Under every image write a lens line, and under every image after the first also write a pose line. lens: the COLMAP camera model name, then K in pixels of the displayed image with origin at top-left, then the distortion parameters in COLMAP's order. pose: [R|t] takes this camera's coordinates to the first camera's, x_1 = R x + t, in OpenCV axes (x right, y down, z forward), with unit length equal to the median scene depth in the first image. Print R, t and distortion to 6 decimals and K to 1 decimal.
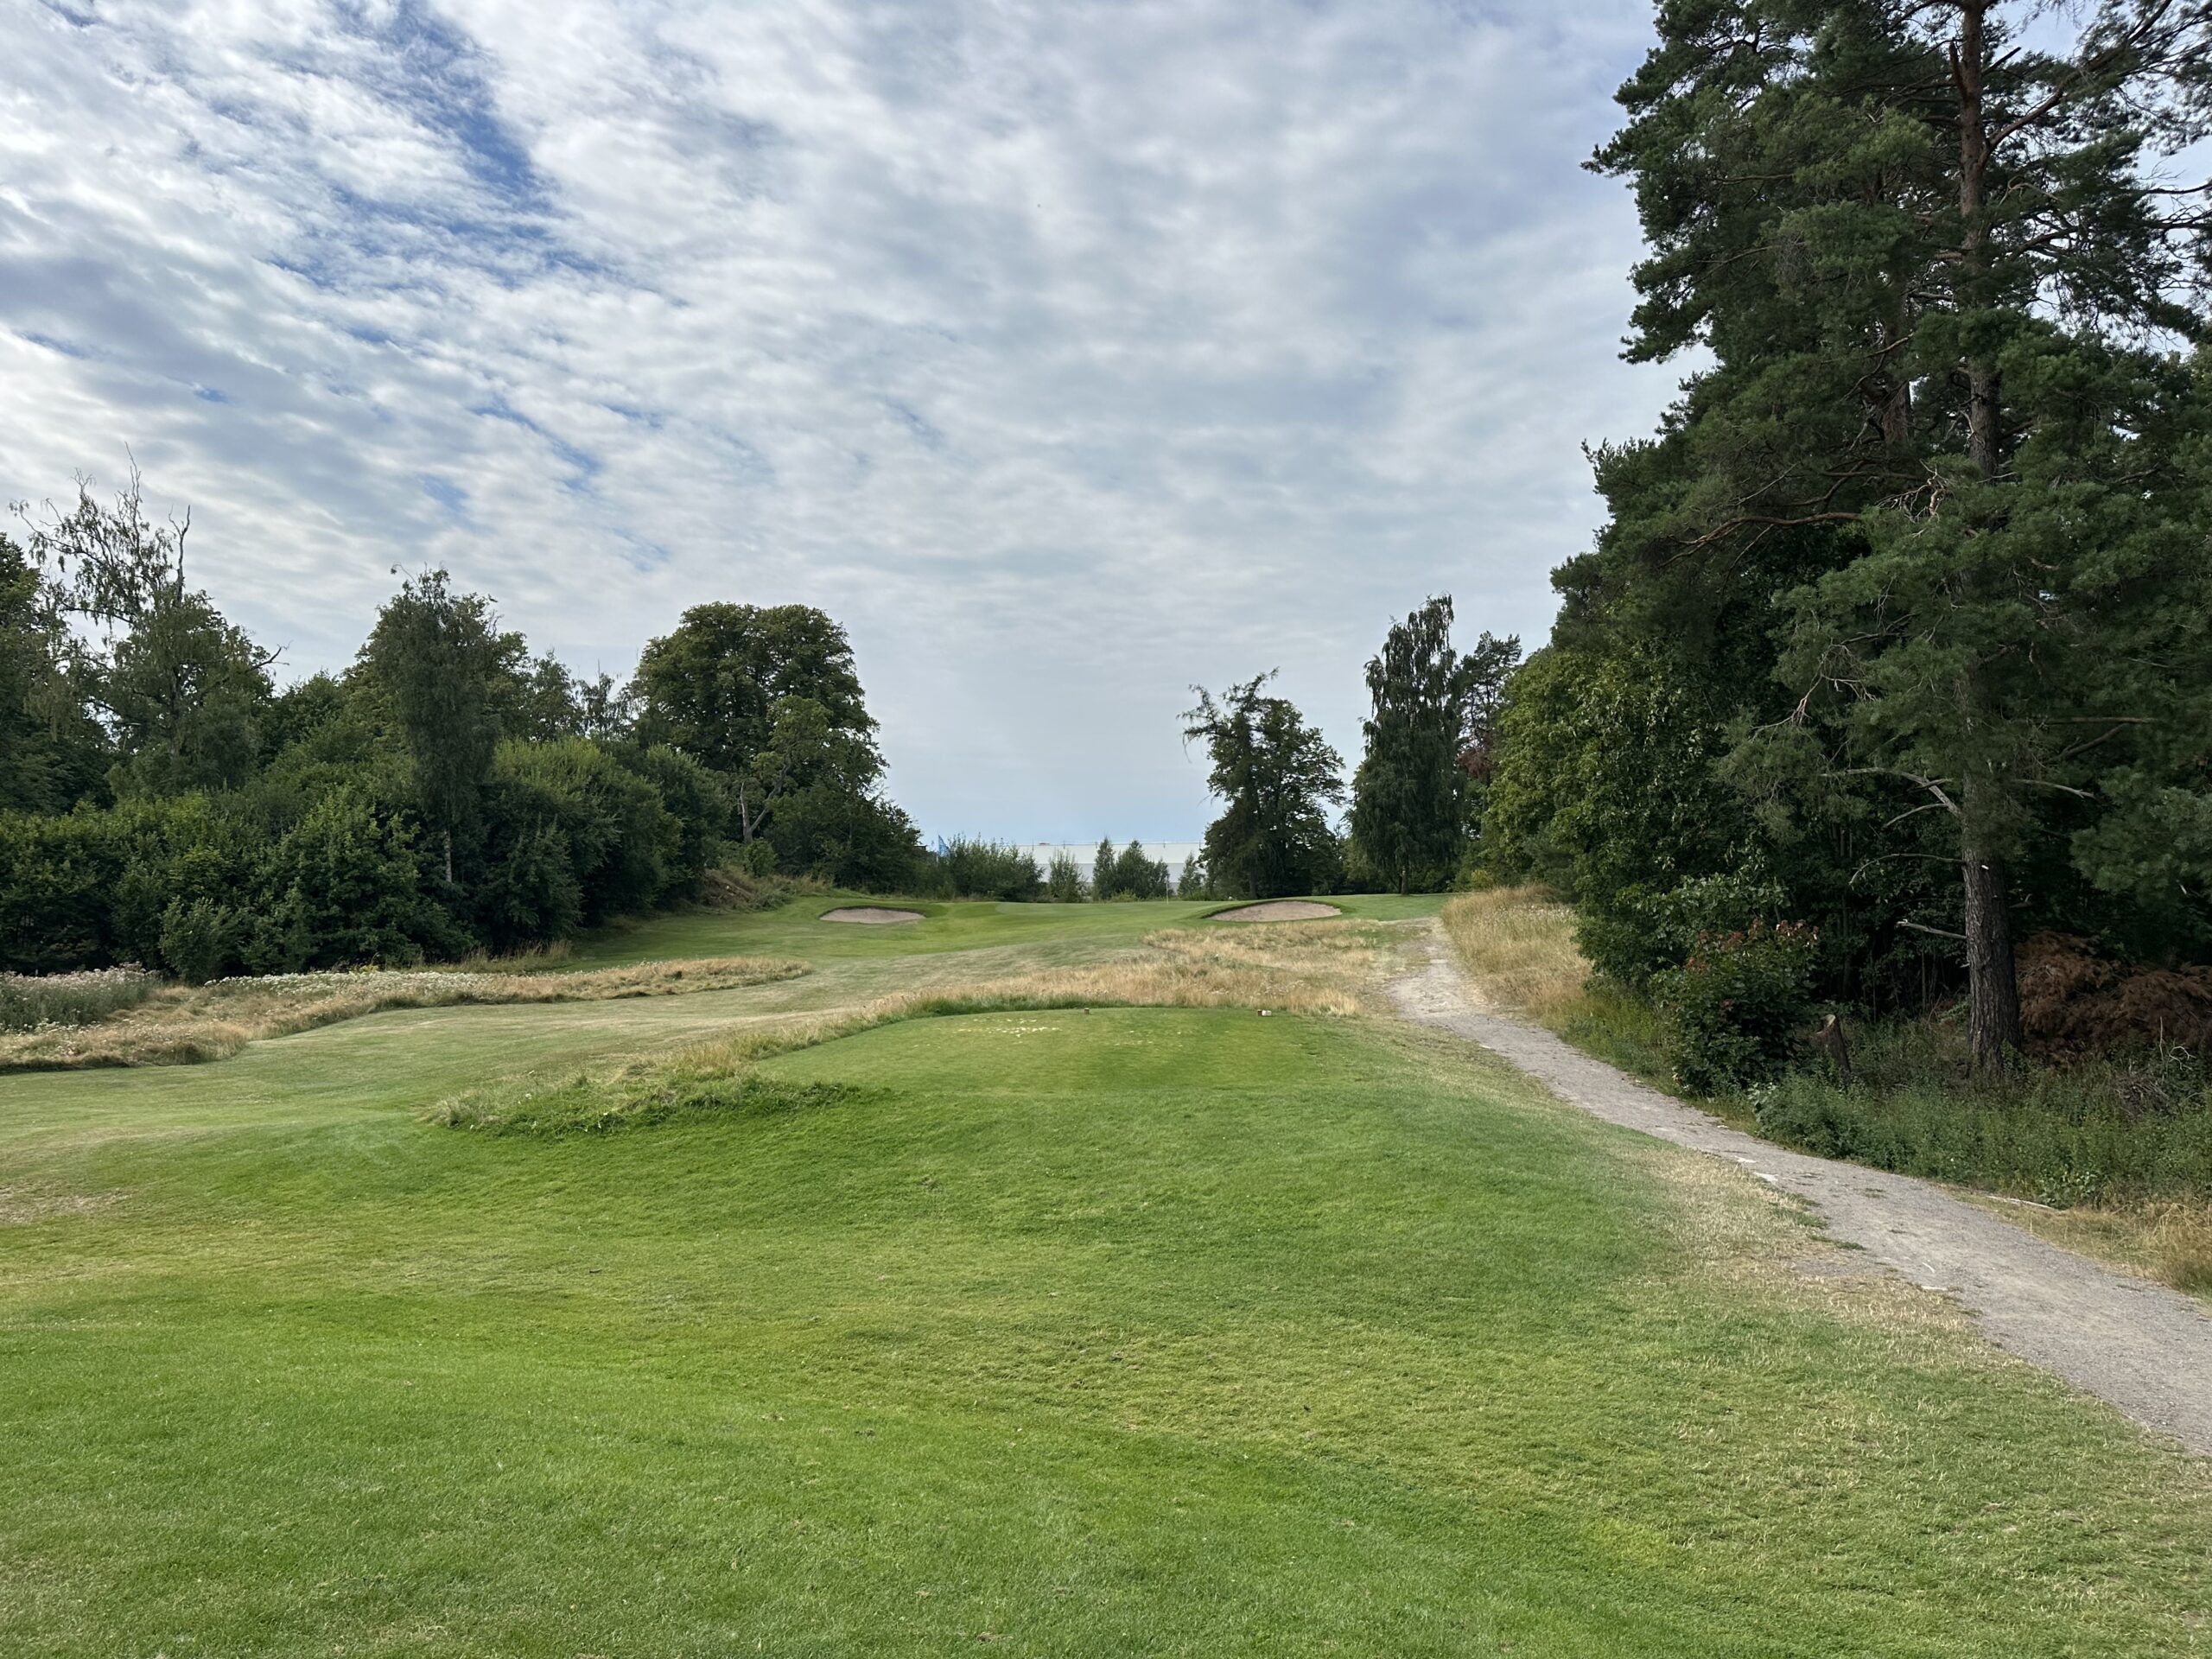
lens RADIAL K [[1538.6, 0, 1103.9], [0, 1538.6, 831.8], [0, 0, 1]] dist [0.000181, -0.000021]
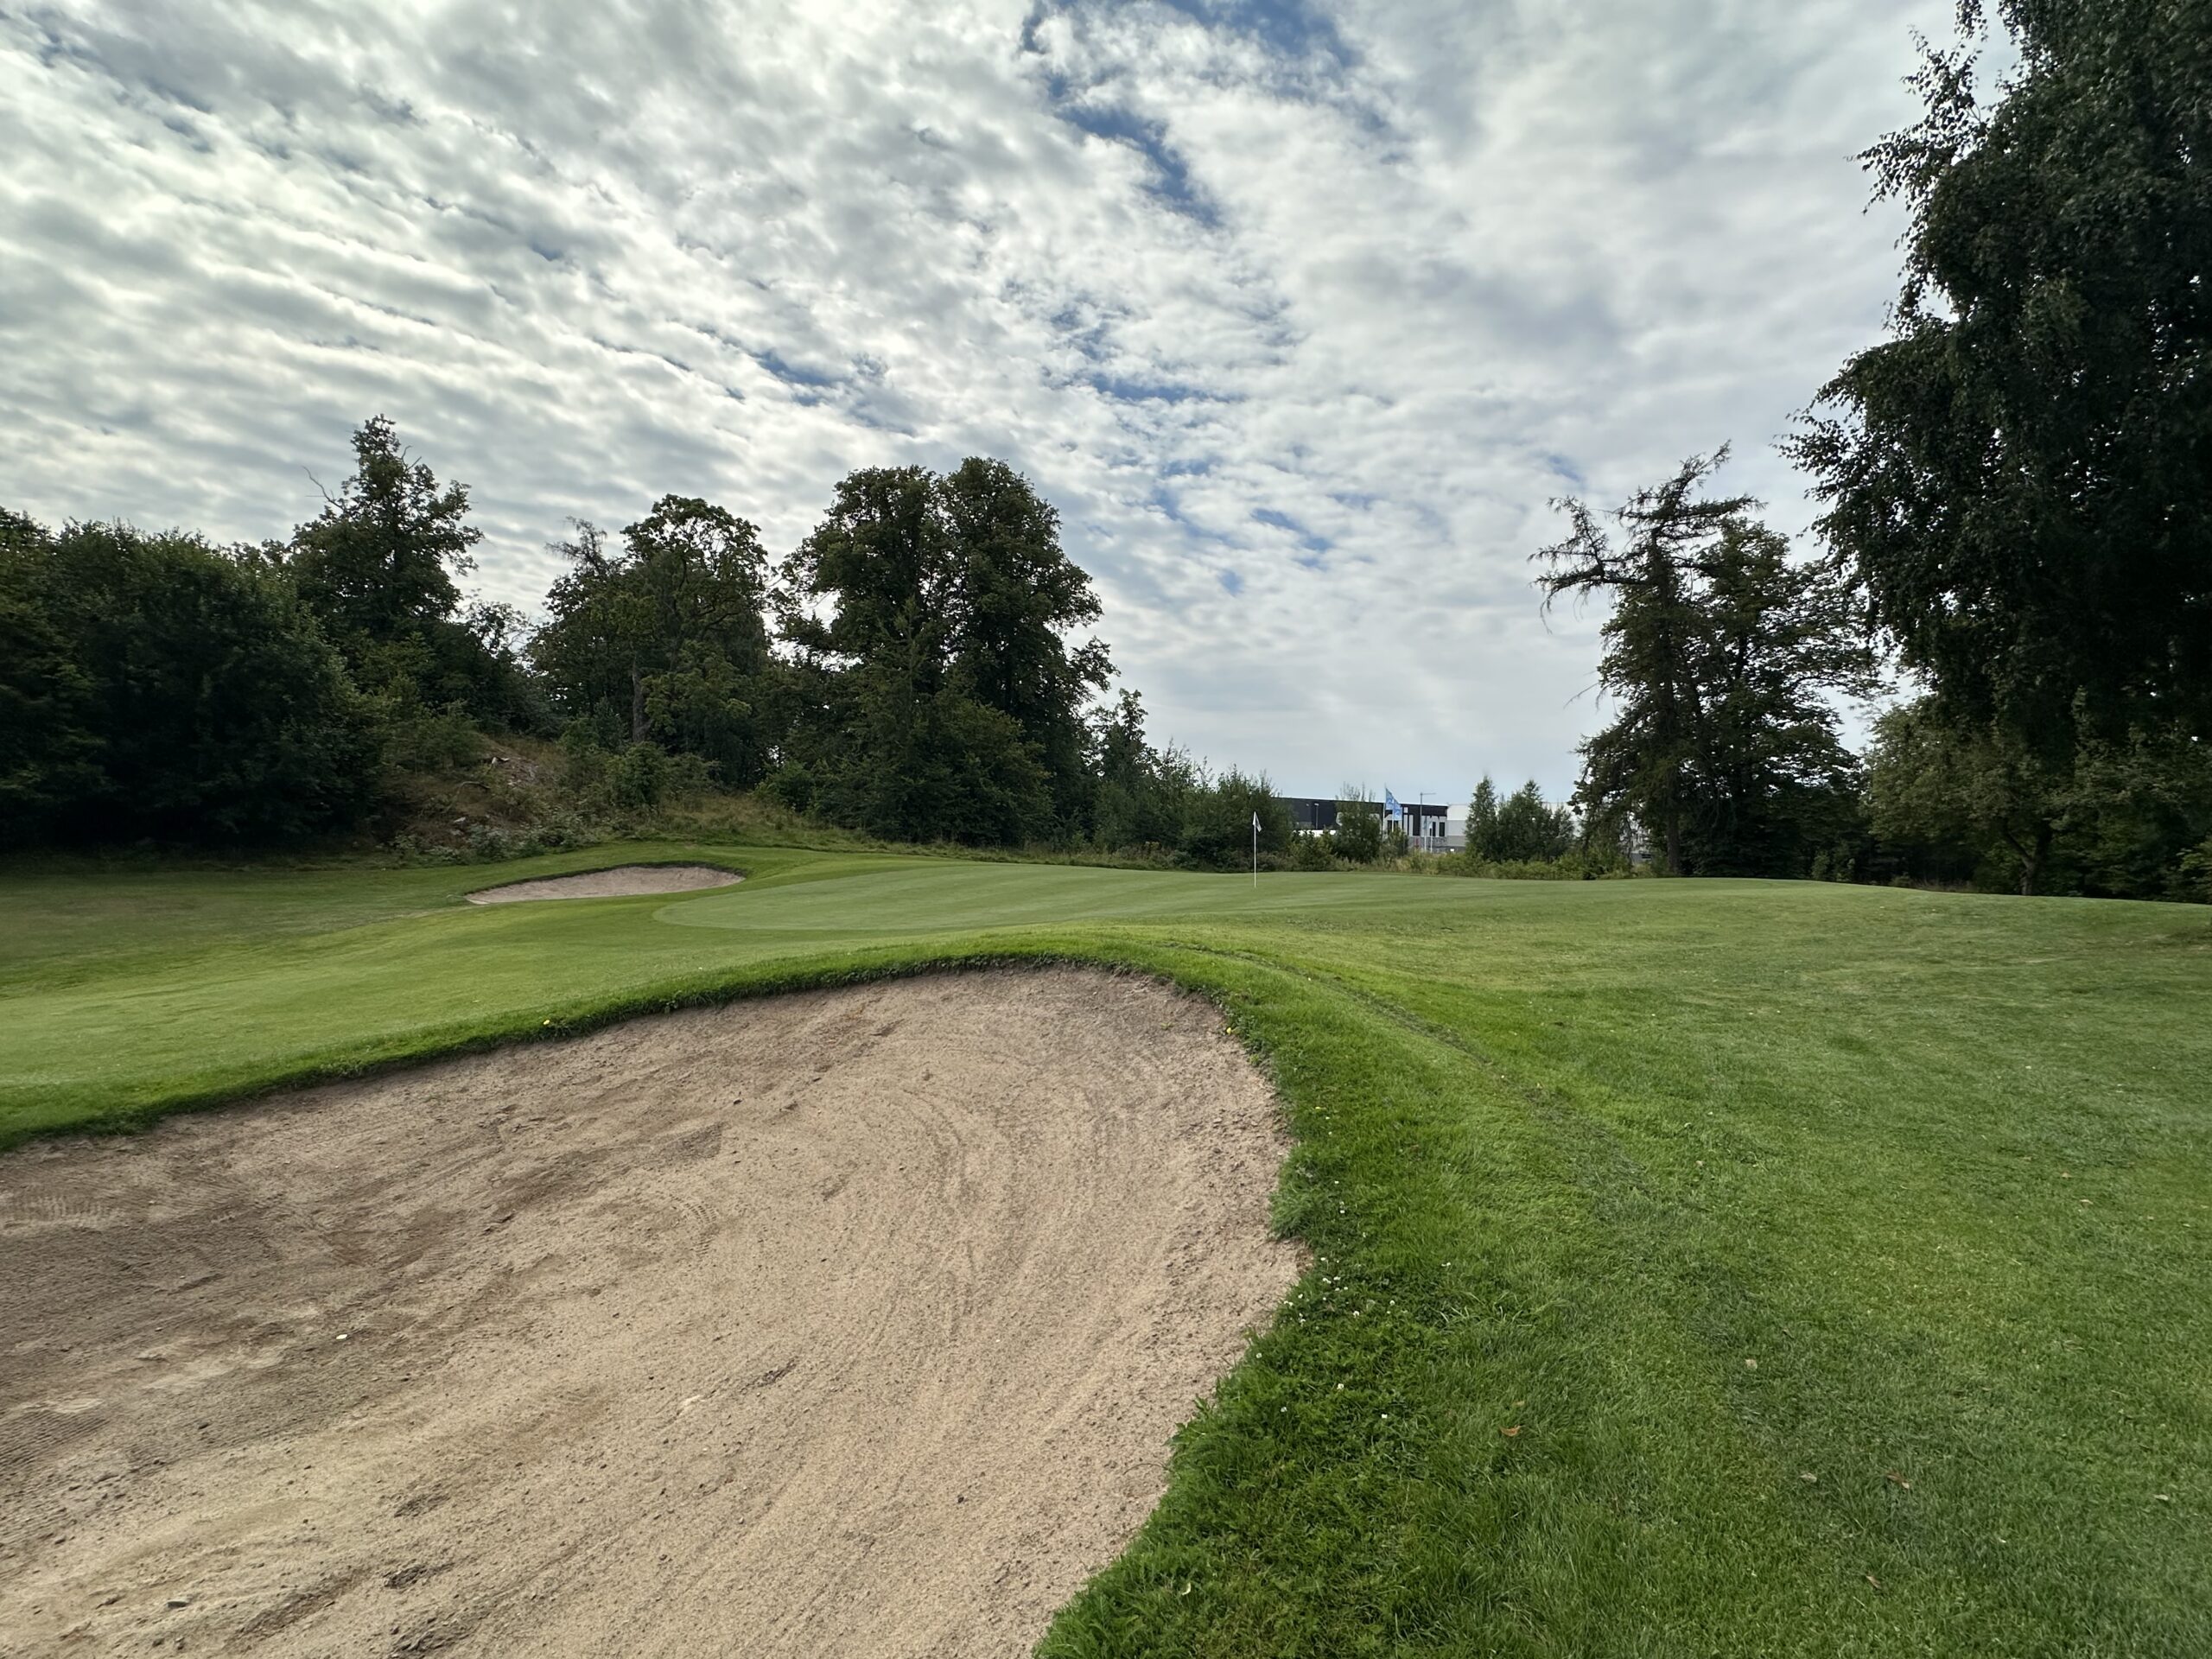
lens RADIAL K [[1059.4, 0, 1107.1], [0, 1059.4, 839.4], [0, 0, 1]] dist [0.001451, 0.000112]
pose [[0.851256, 0.021114, -0.524326, 0.122213], [-0.006662, 0.999545, 0.029434, 0.021891], [0.524708, -0.021563, 0.851009, 0.549951]]
